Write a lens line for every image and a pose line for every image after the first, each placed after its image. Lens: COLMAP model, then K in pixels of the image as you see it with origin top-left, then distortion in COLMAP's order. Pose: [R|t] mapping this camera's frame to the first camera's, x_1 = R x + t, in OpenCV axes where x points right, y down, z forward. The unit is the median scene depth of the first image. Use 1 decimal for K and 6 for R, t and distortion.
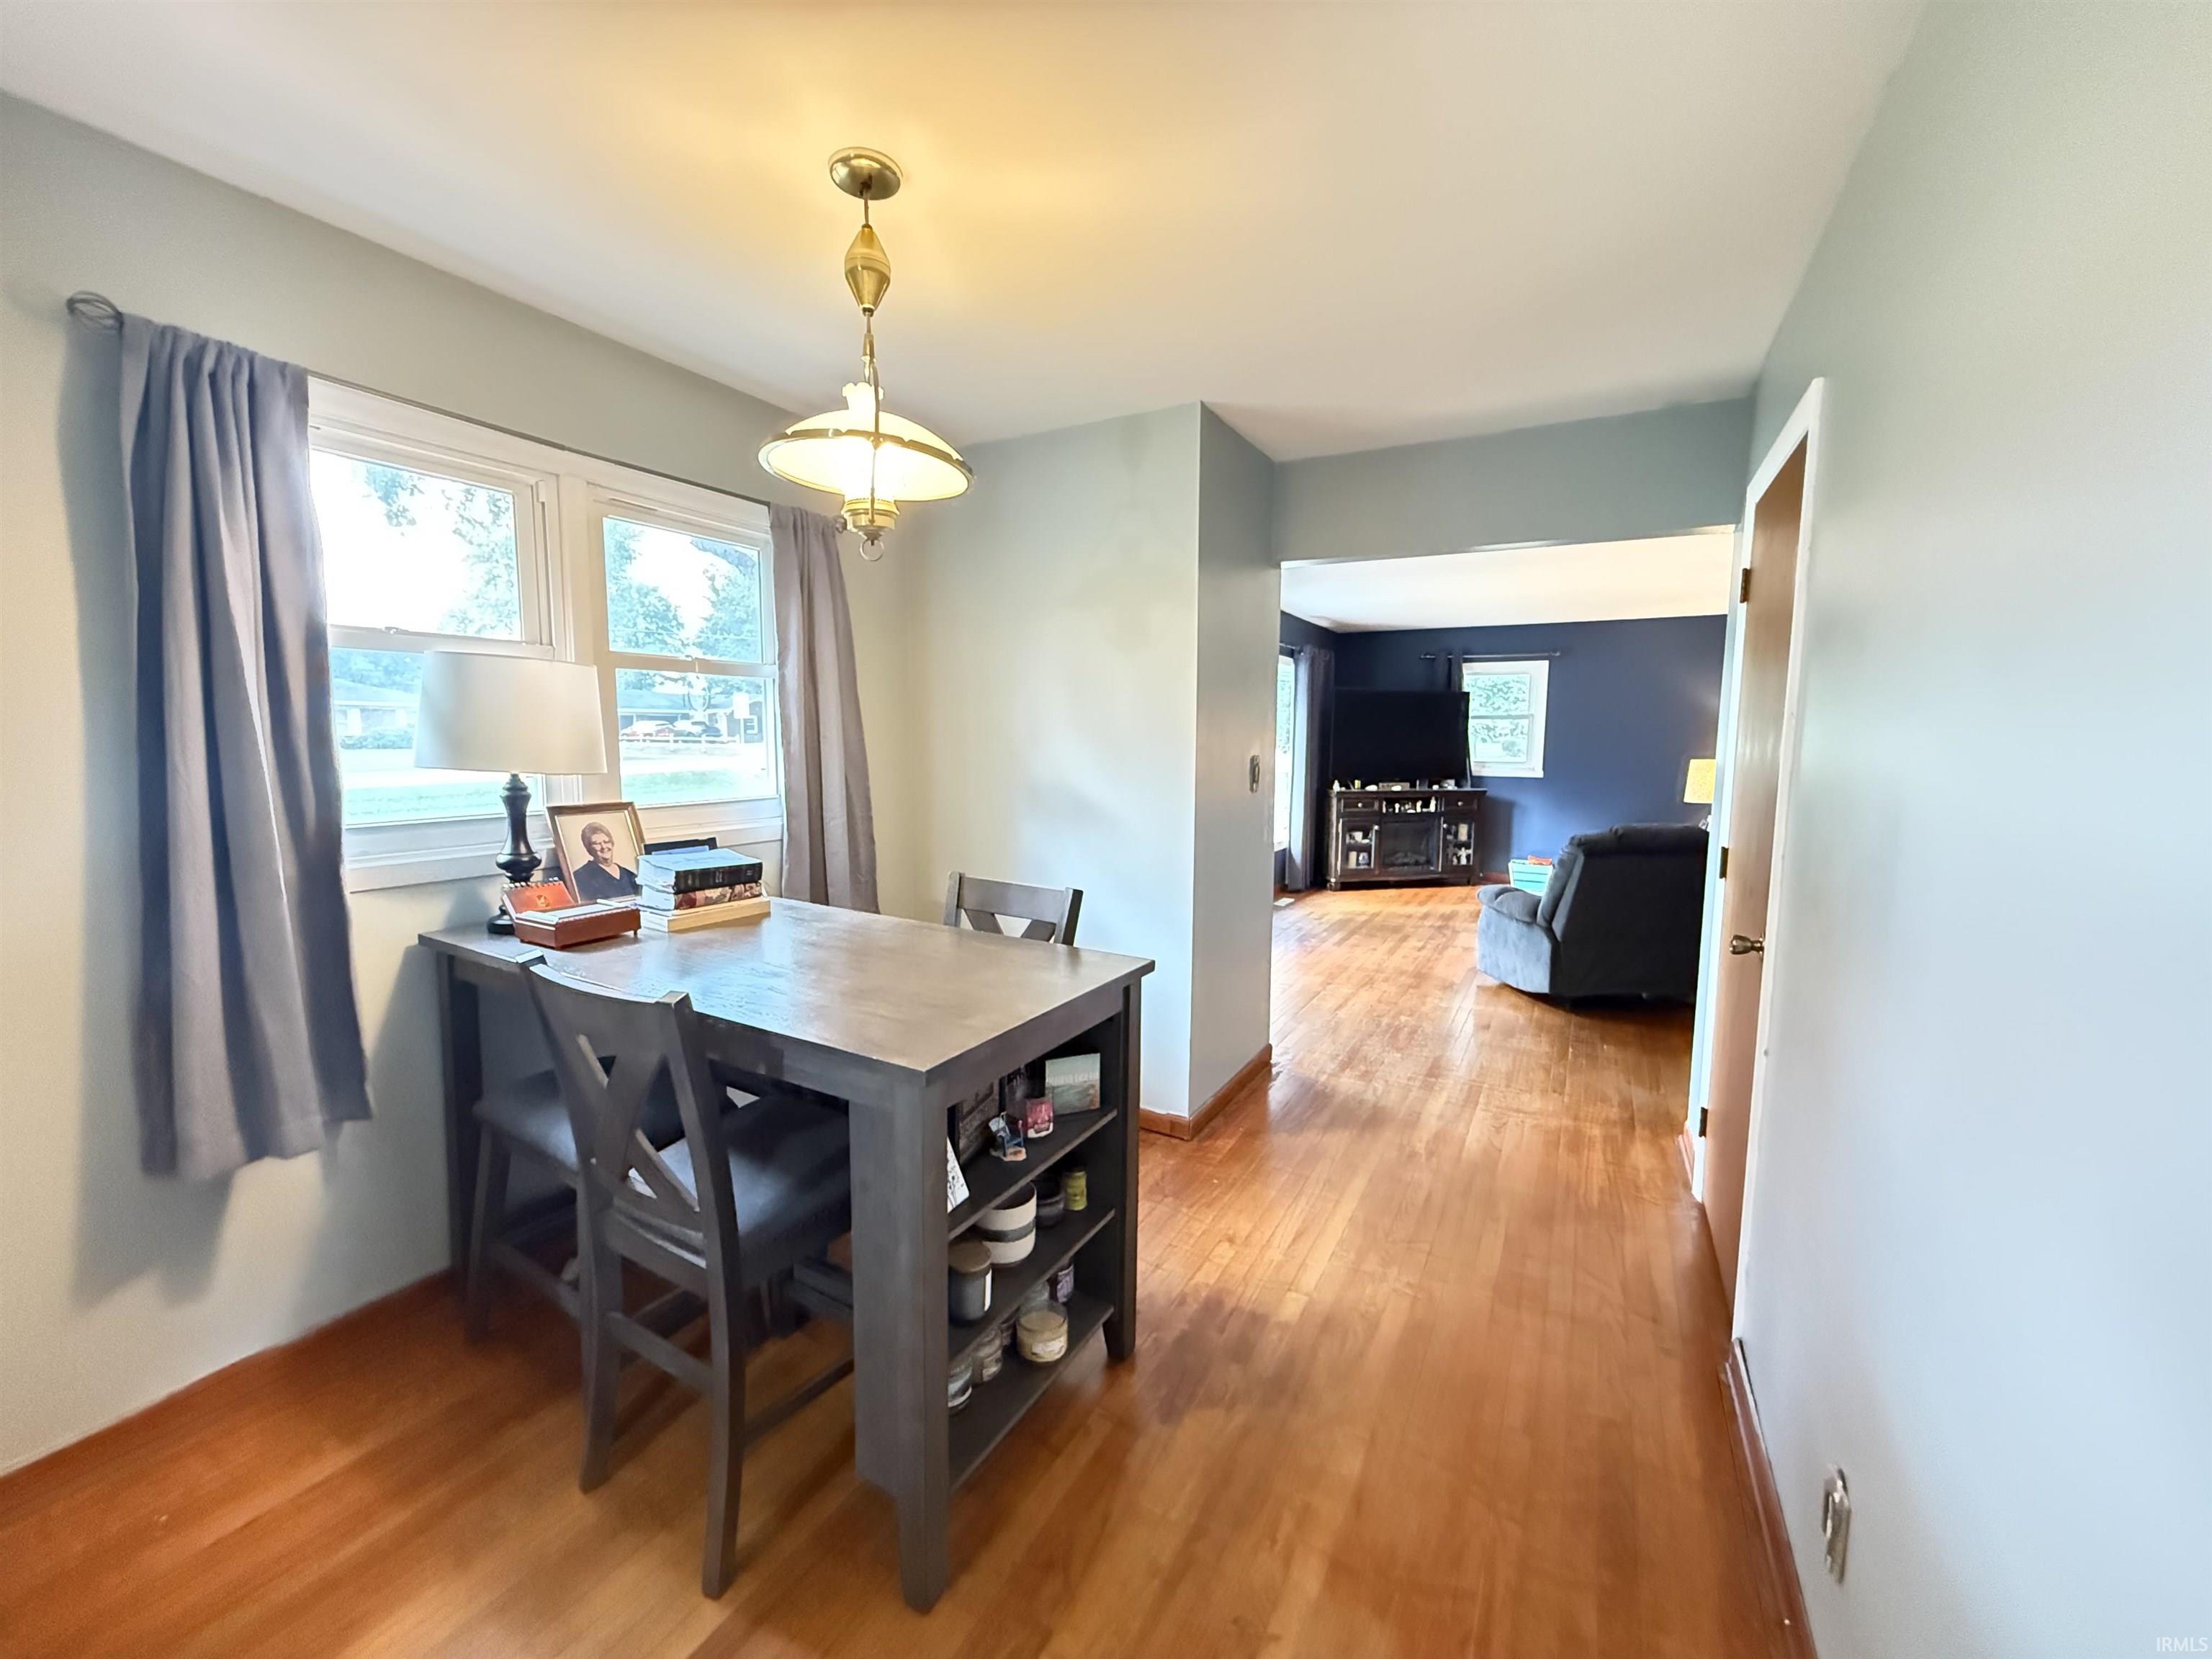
lens RADIAL K [[882.3, 0, 1097.6], [0, 882.3, 824.3], [0, 0, 1]] dist [-0.000766, -0.000060]
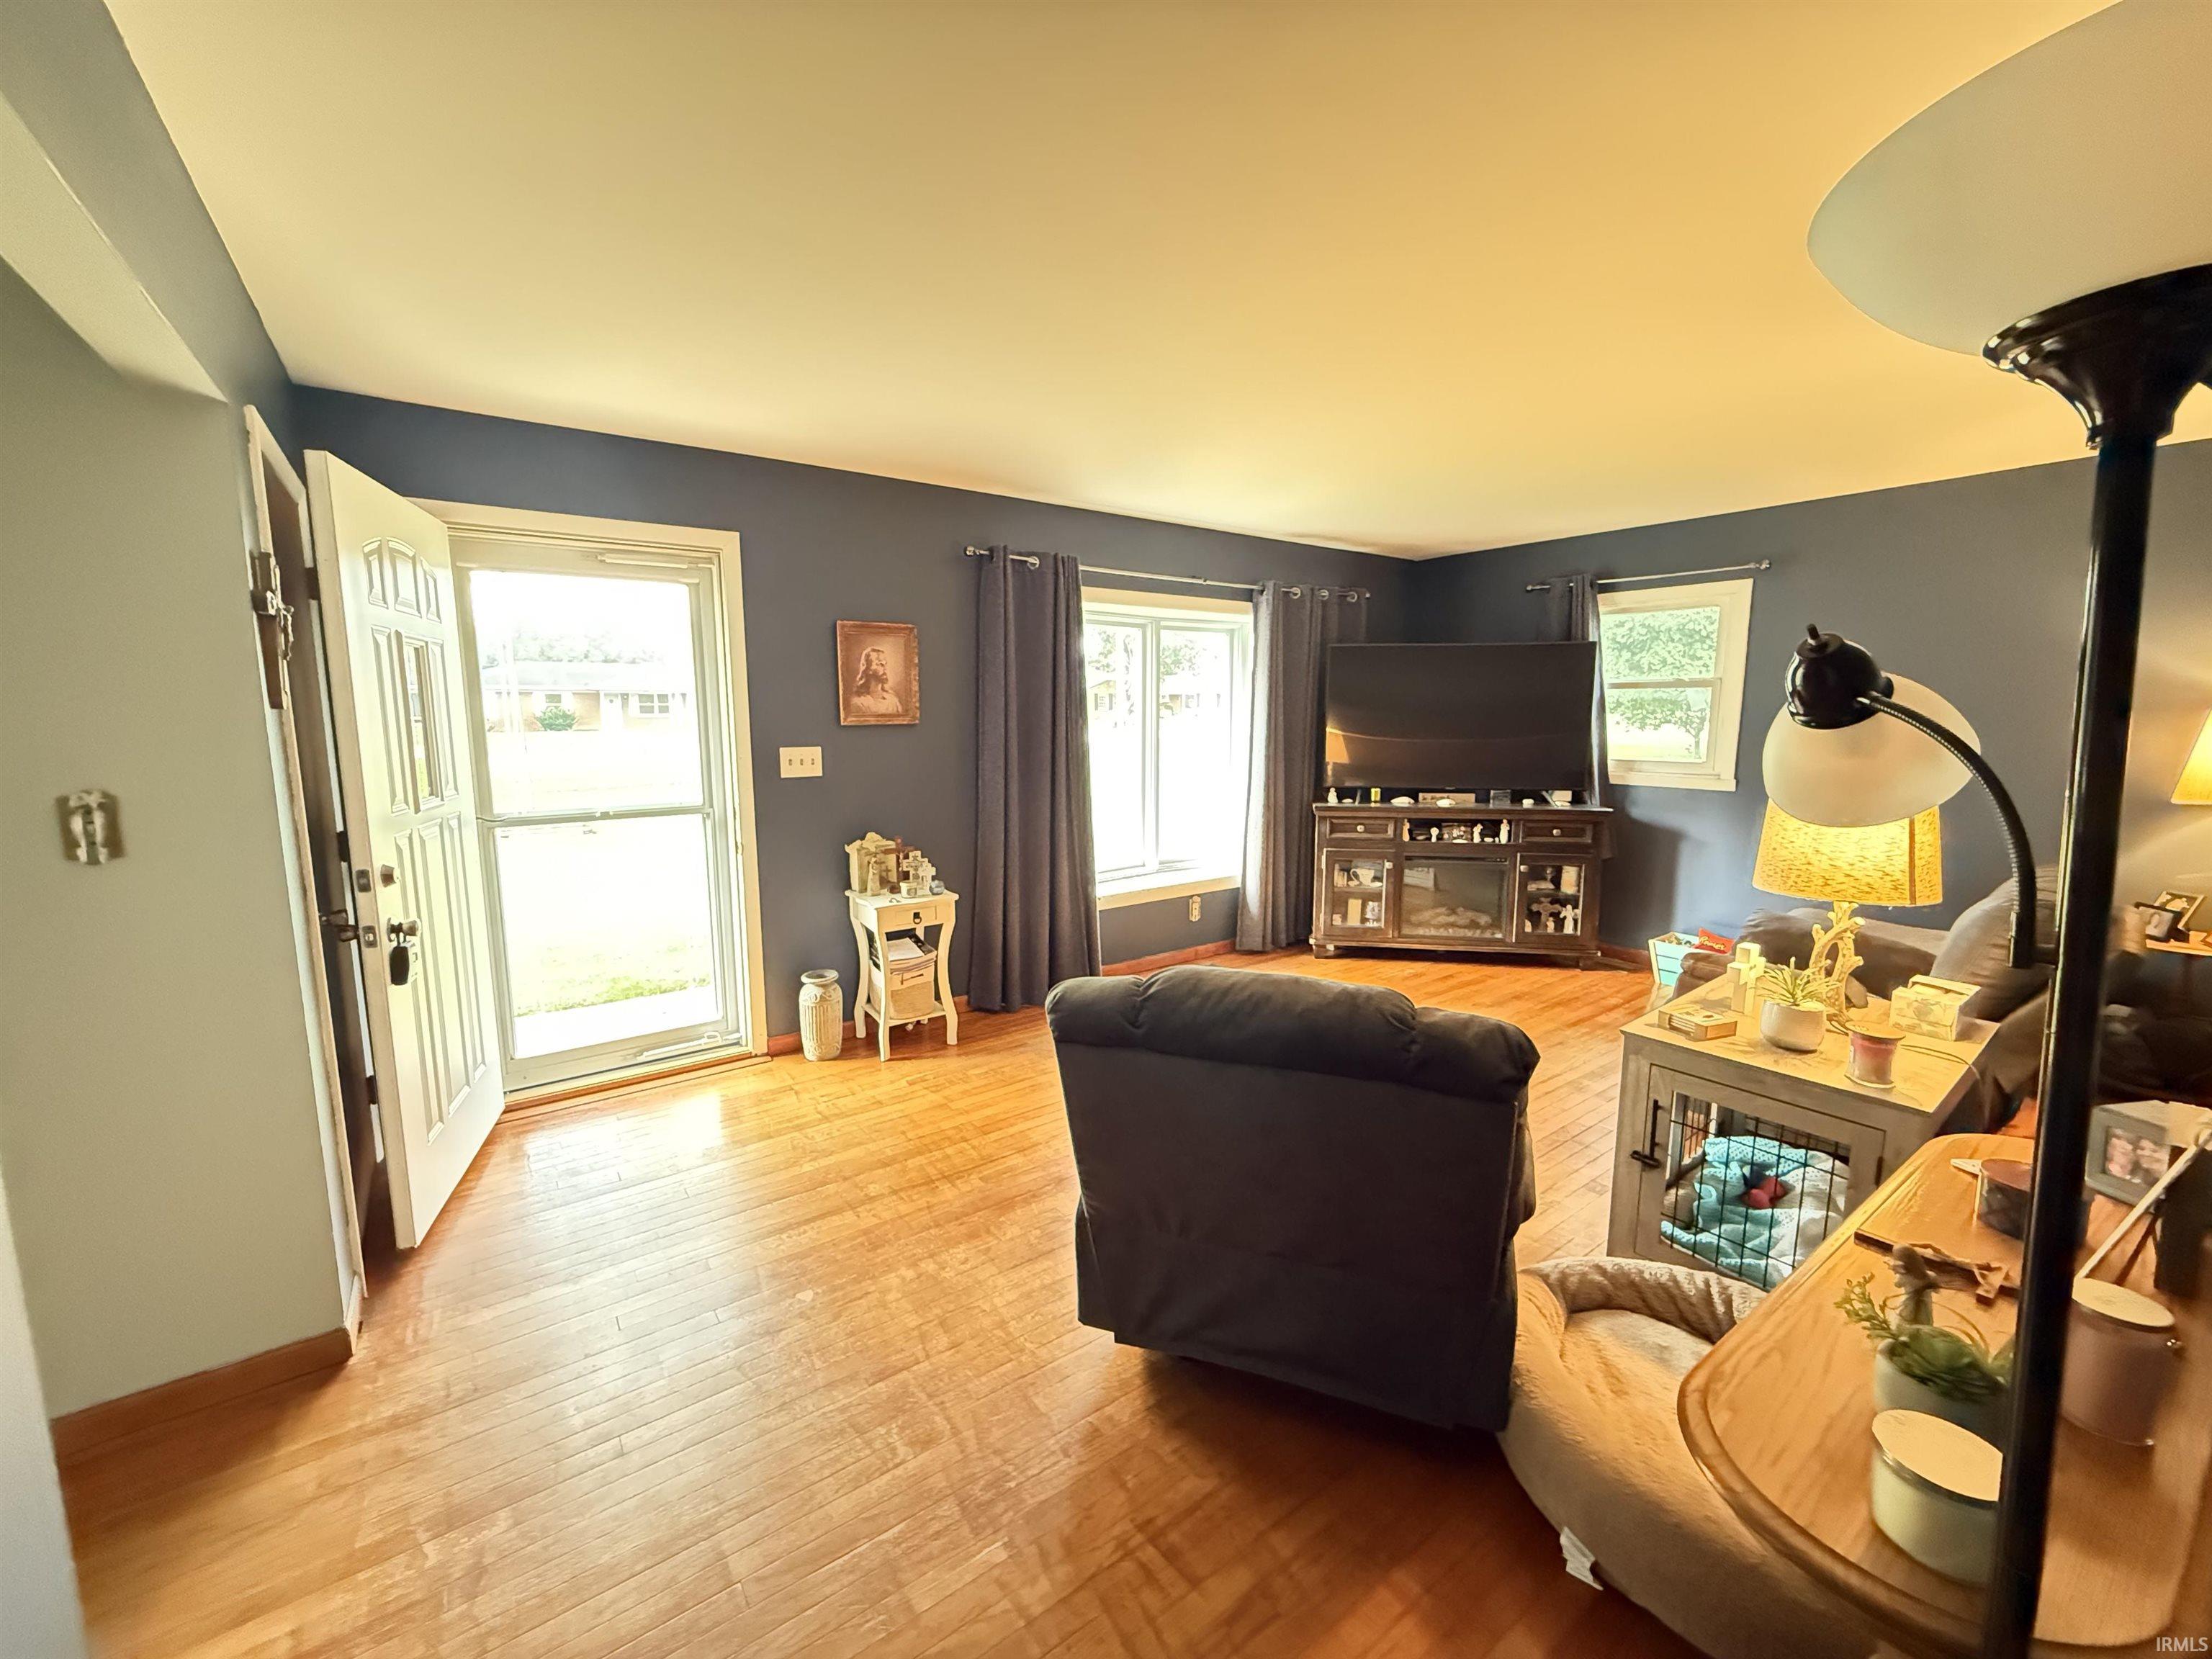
lens RADIAL K [[882.3, 0, 1099.4], [0, 882.3, 824.3], [0, 0, 1]] dist [-0.000766, -0.000060]
pose [[0.909979, 0.043395, -0.412377, 0.378557], [-0.032397, 0.998909, 0.033627, -0.039212], [0.413386, -0.017240, 0.910393, 0.333128]]
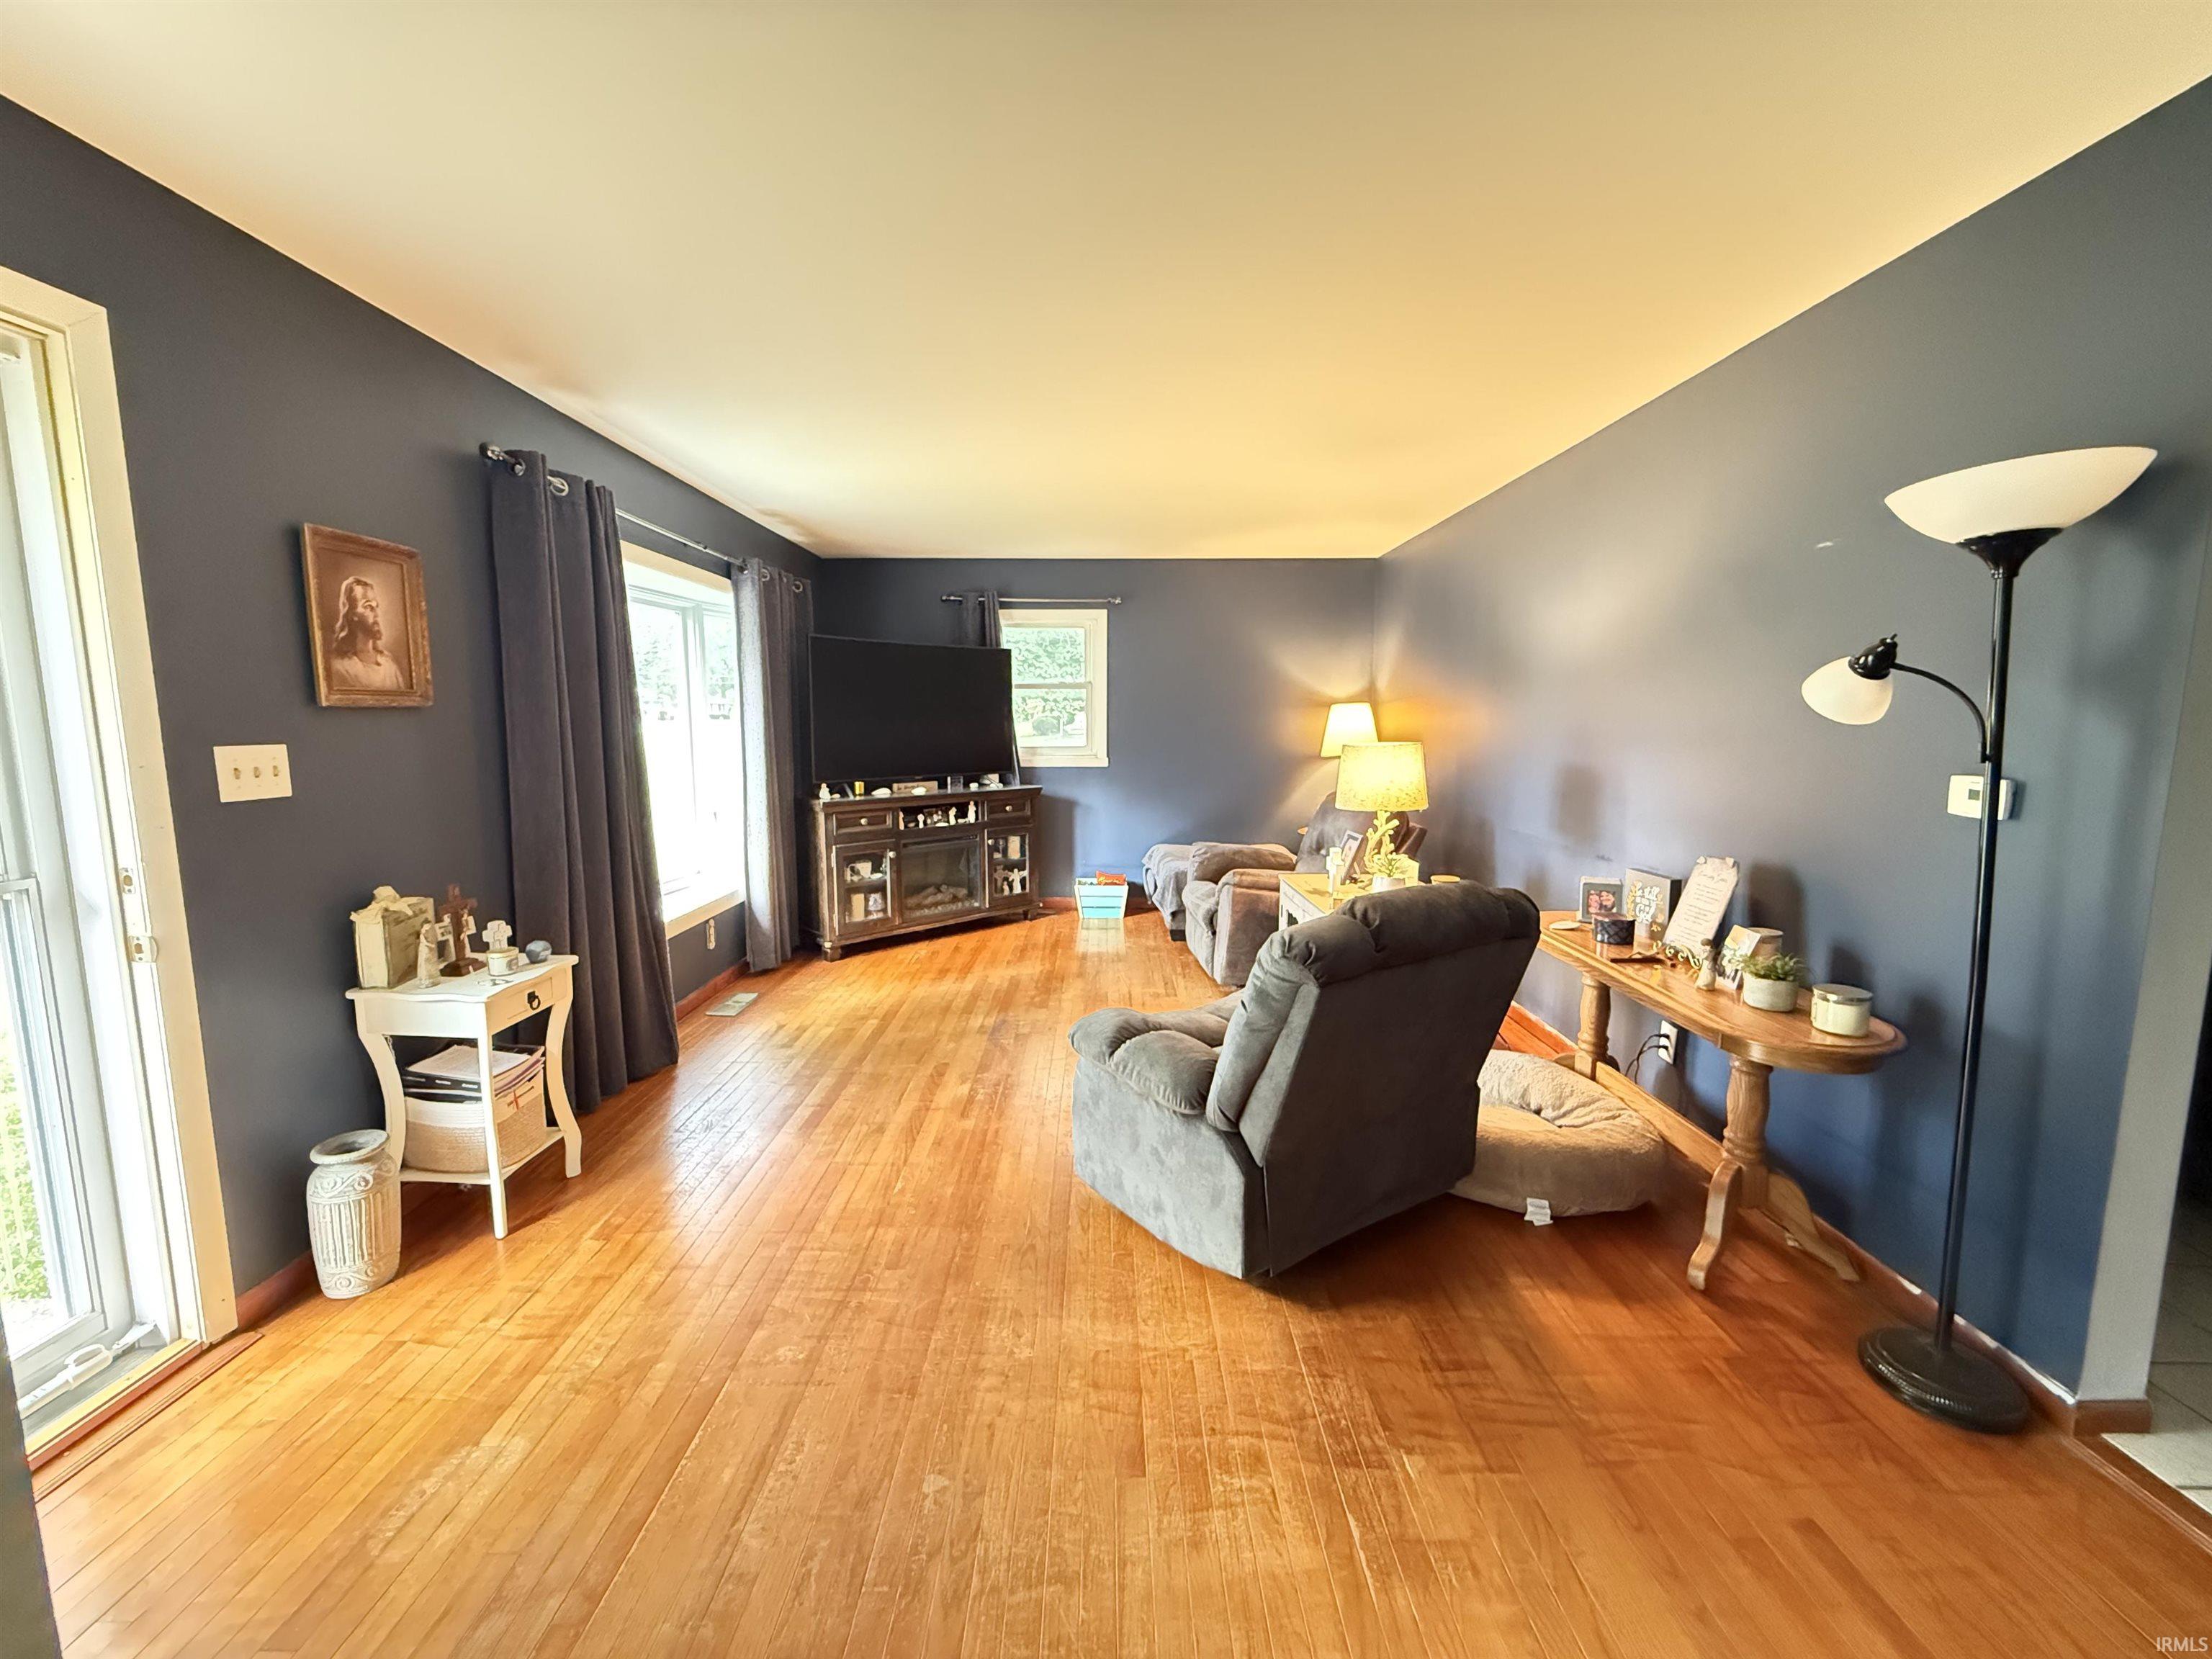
lens RADIAL K [[882.3, 0, 1103.3], [0, 882.3, 821.7], [0, 0, 1]] dist [-0.000766, -0.000060]
pose [[0.871535, -0.065363, 0.485957, 0.136117], [0.056838, 0.997861, 0.032281, -0.031583], [-0.487028, -0.000513, 0.873386, 0.353010]]
